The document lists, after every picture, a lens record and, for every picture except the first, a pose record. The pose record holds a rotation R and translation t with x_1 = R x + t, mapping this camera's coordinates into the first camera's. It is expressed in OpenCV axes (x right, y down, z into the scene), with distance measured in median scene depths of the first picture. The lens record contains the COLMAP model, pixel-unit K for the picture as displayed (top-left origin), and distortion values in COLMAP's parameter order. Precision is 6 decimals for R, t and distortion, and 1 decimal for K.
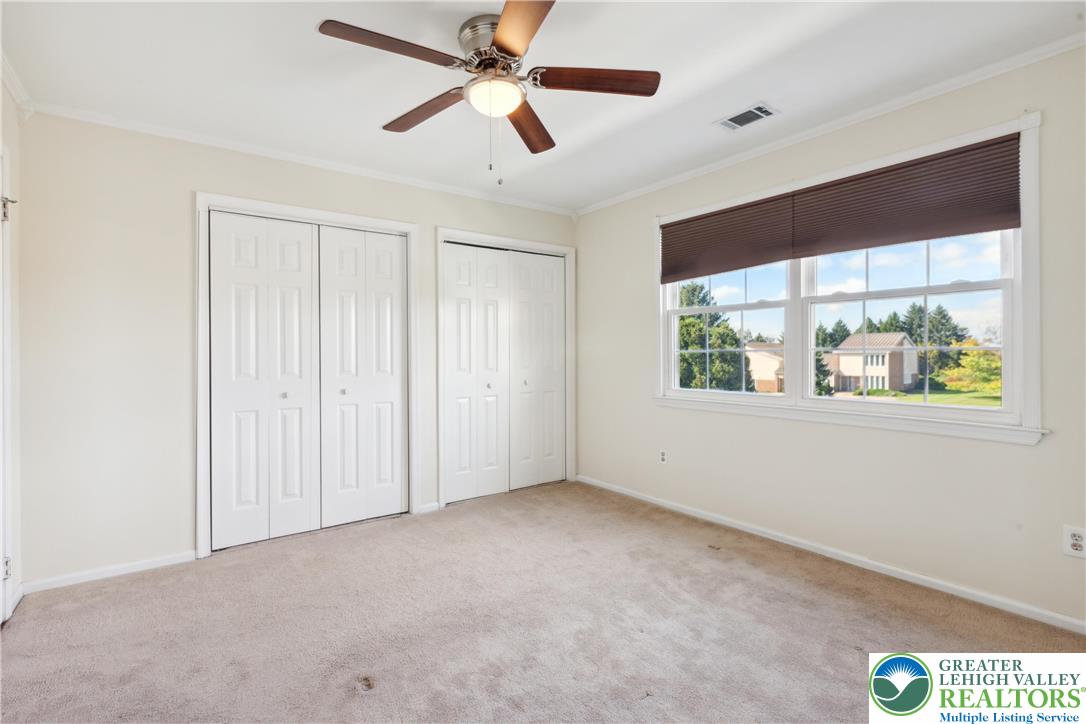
lens RADIAL K [[508.8, 0, 550.3], [0, 508.8, 359.7], [0, 0, 1]] dist [0.003266, -0.001587]
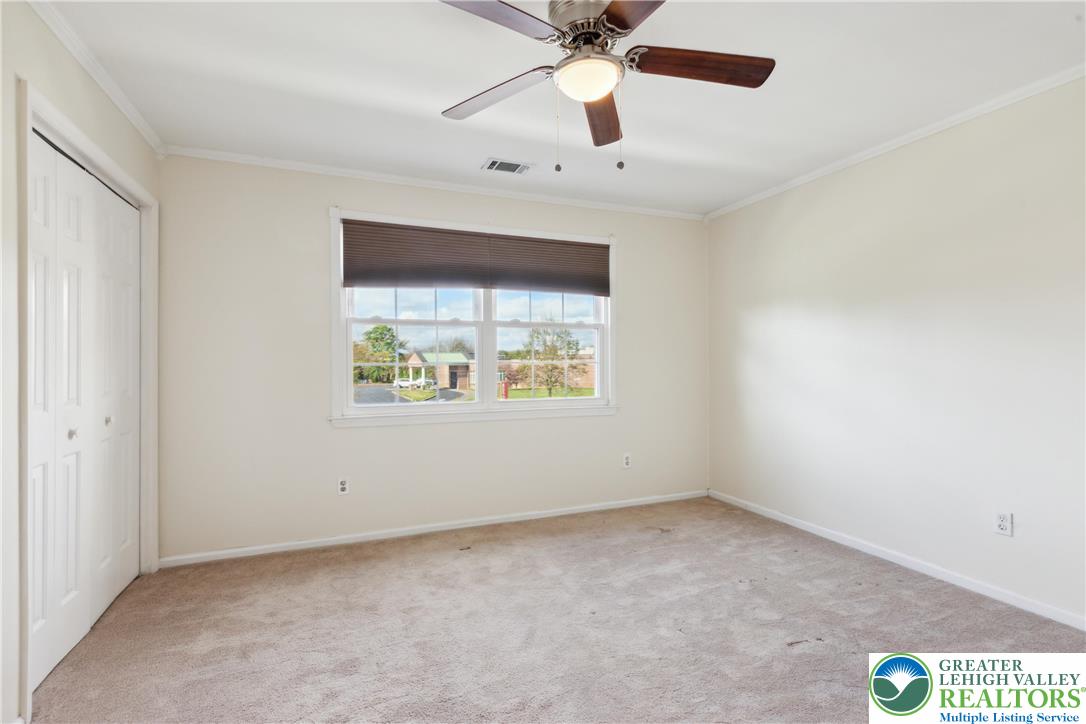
lens RADIAL K [[508.8, 0, 546.4], [0, 508.8, 358.0], [0, 0, 1]] dist [0.003266, -0.001587]
pose [[0.254572, -0.007034, 0.967028, -0.602357], [0.005907, 0.999966, 0.005719, -0.035024], [-0.967036, 0.004257, 0.254605, 0.504198]]
